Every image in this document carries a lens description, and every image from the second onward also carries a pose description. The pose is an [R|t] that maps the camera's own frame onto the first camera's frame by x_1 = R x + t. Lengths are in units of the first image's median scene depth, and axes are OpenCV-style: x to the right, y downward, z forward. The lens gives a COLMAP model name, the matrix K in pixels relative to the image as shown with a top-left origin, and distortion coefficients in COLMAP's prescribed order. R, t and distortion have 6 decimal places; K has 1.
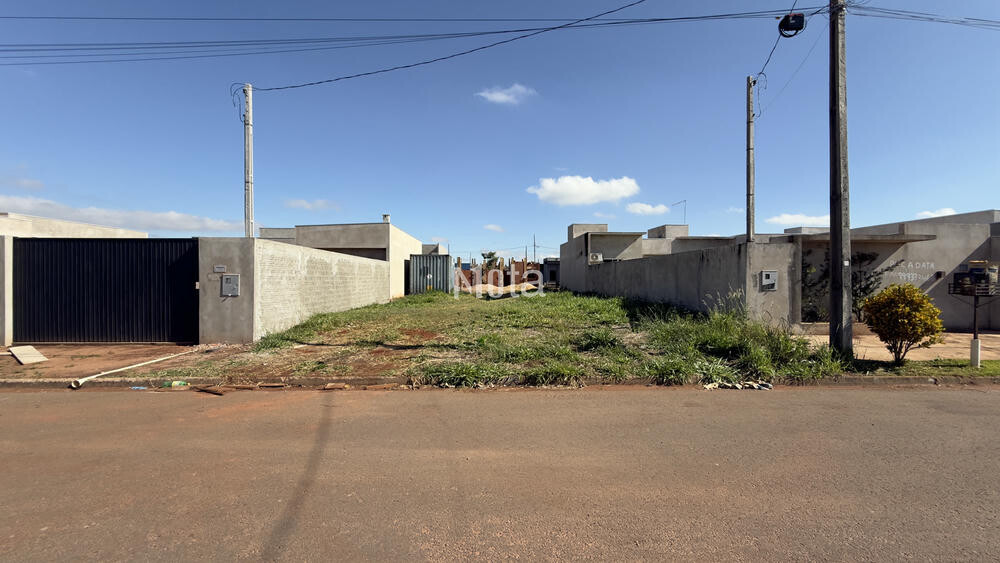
lens RADIAL K [[398.0, 0, 498.9], [0, 398.0, 279.9], [0, 0, 1]] dist [-0.001366, -0.000324]
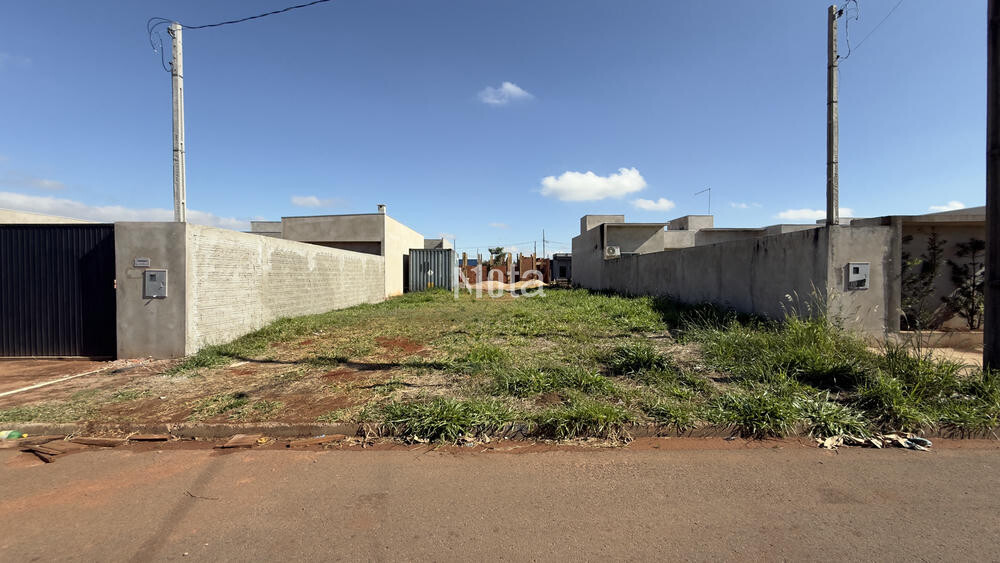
lens RADIAL K [[398.0, 0, 498.8], [0, 398.0, 280.2], [0, 0, 1]] dist [-0.001366, -0.000324]
pose [[0.999758, -0.002449, -0.021858, 0.011101], [0.002656, 0.999952, 0.009442, 0.000873], [0.021834, -0.009498, 0.999716, 0.227329]]
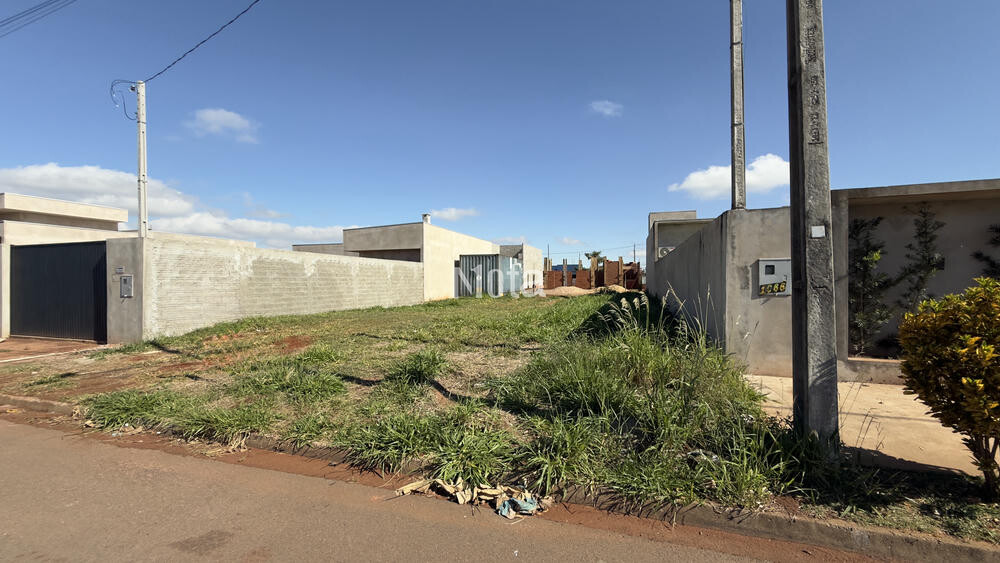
lens RADIAL K [[398.0, 0, 498.9], [0, 398.0, 280.6], [0, 0, 1]] dist [-0.001366, -0.000324]
pose [[0.941796, -0.005096, -0.336147, 0.507793], [0.003547, 0.999980, -0.005221, 0.007904], [0.336167, 0.003725, 0.941795, 0.358534]]
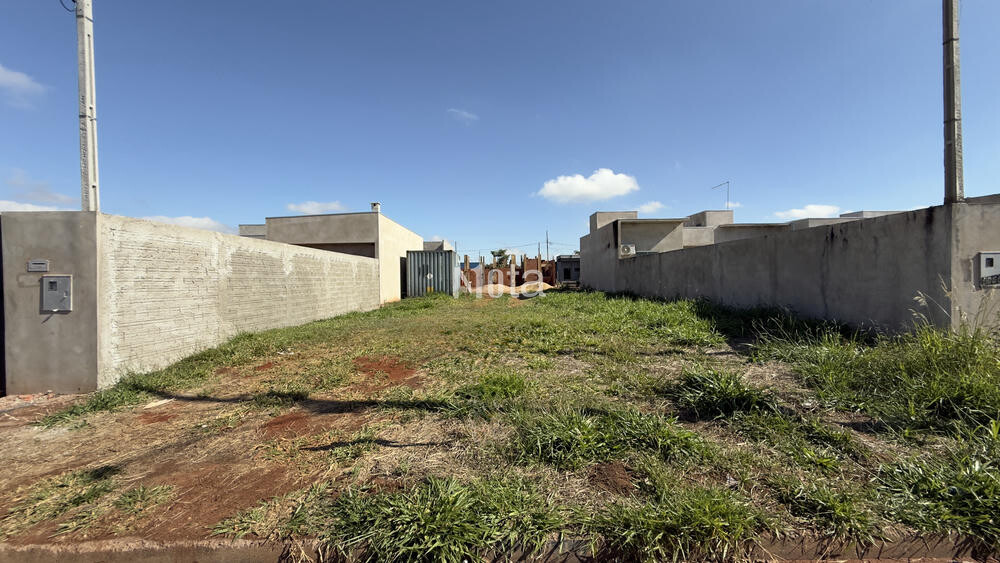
lens RADIAL K [[398.0, 0, 498.7], [0, 398.0, 280.7], [0, 0, 1]] dist [-0.001366, -0.000324]
pose [[0.999496, -0.017228, -0.026660, -0.011128], [0.017292, 0.999848, 0.002169, 0.004122], [0.026619, -0.002629, 0.999642, 0.414088]]
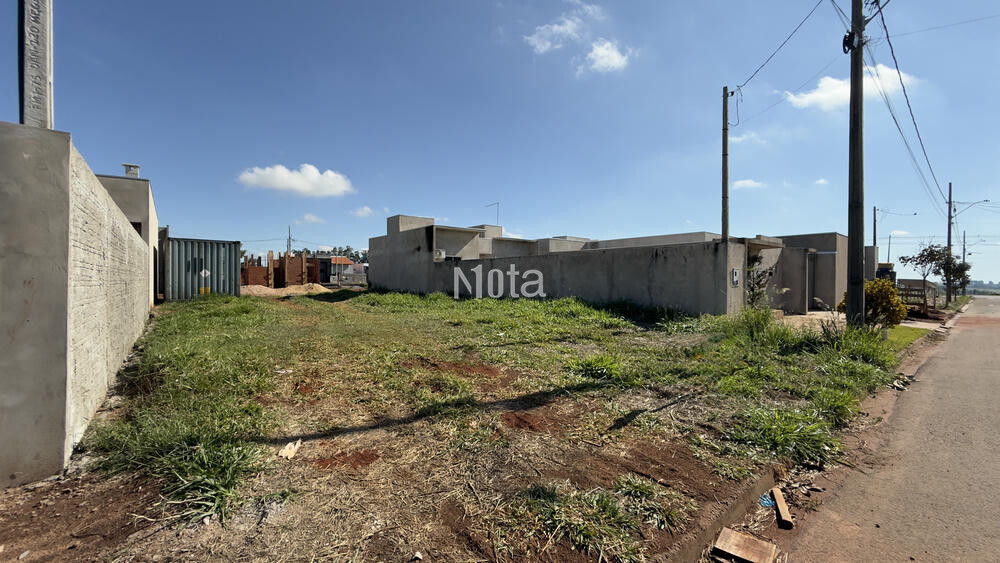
lens RADIAL K [[398.0, 0, 499.4], [0, 398.0, 282.0], [0, 0, 1]] dist [-0.001366, -0.000324]
pose [[0.793277, -0.003311, 0.608852, -0.512115], [0.001161, 0.999992, 0.003925, 0.008988], [-0.608860, -0.002406, 0.793274, 0.525116]]
